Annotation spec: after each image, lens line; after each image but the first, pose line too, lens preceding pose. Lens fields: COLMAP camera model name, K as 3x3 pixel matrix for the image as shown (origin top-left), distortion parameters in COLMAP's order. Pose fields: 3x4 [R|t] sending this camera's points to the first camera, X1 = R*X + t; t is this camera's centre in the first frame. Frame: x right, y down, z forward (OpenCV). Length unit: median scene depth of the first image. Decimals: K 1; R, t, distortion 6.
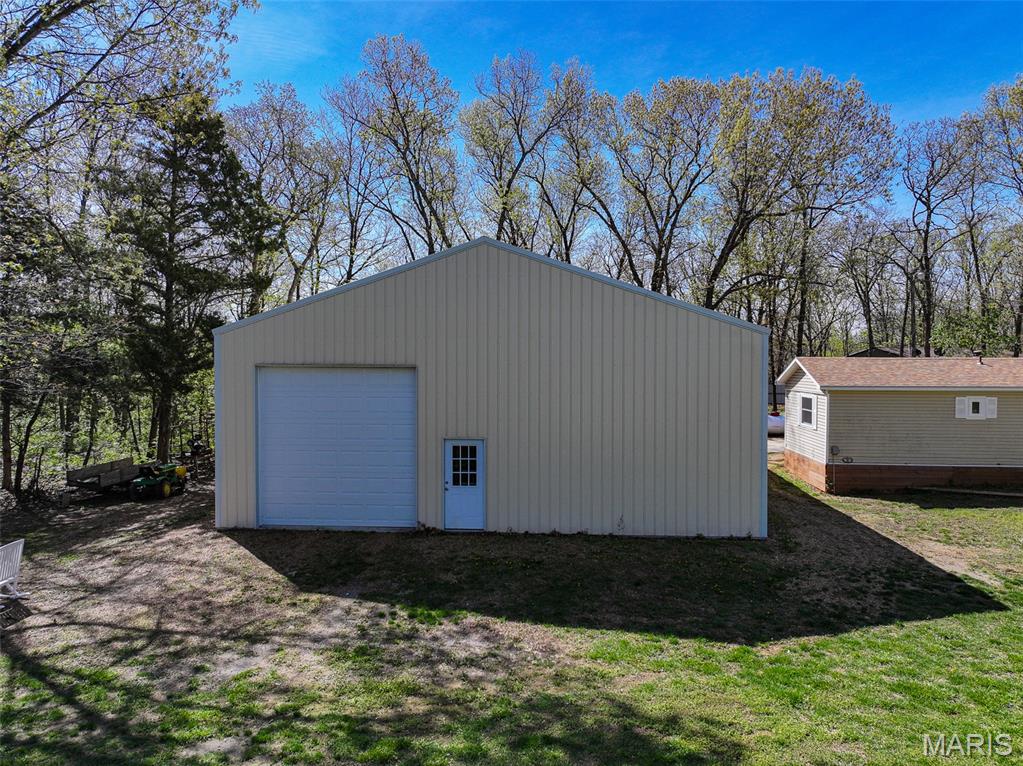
lens RADIAL K [[714.8, 0, 511.5], [0, 714.8, 383.0], [0, 0, 1]] dist [0.001281, 0.001137]
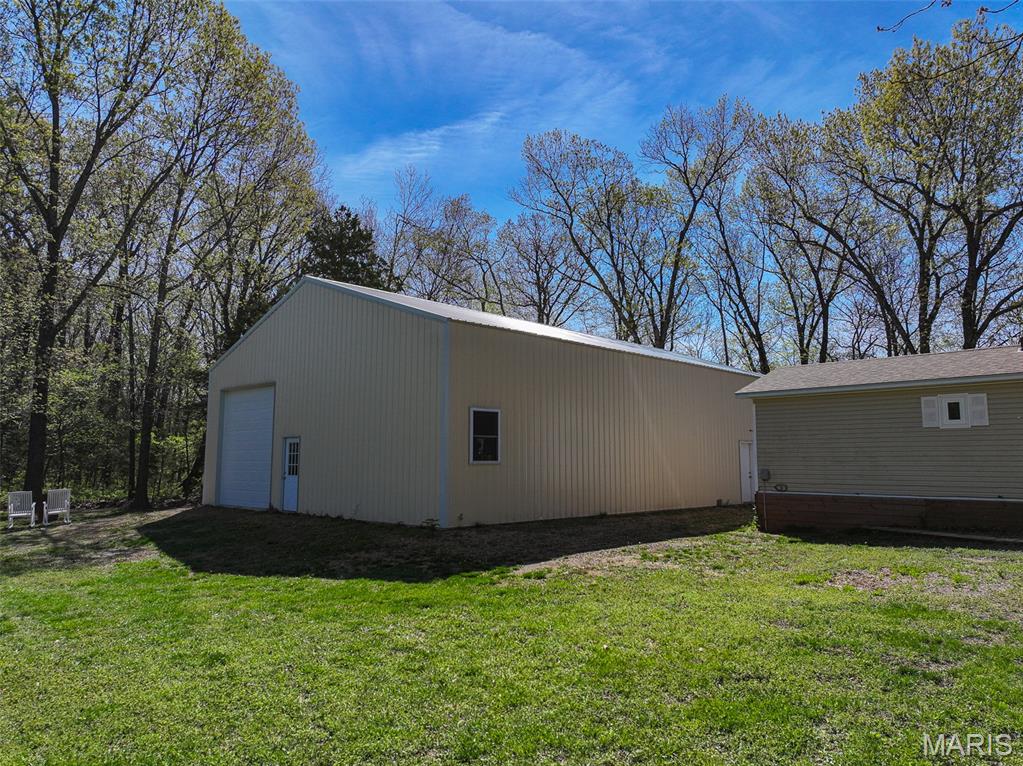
lens RADIAL K [[714.8, 0, 511.5], [0, 714.8, 383.0], [0, 0, 1]] dist [0.001281, 0.001137]
pose [[0.765263, -0.072122, -0.639665, 0.763407], [-0.018500, 0.990829, -0.133848, 0.106606], [0.643452, 0.114263, 0.756910, 0.213015]]
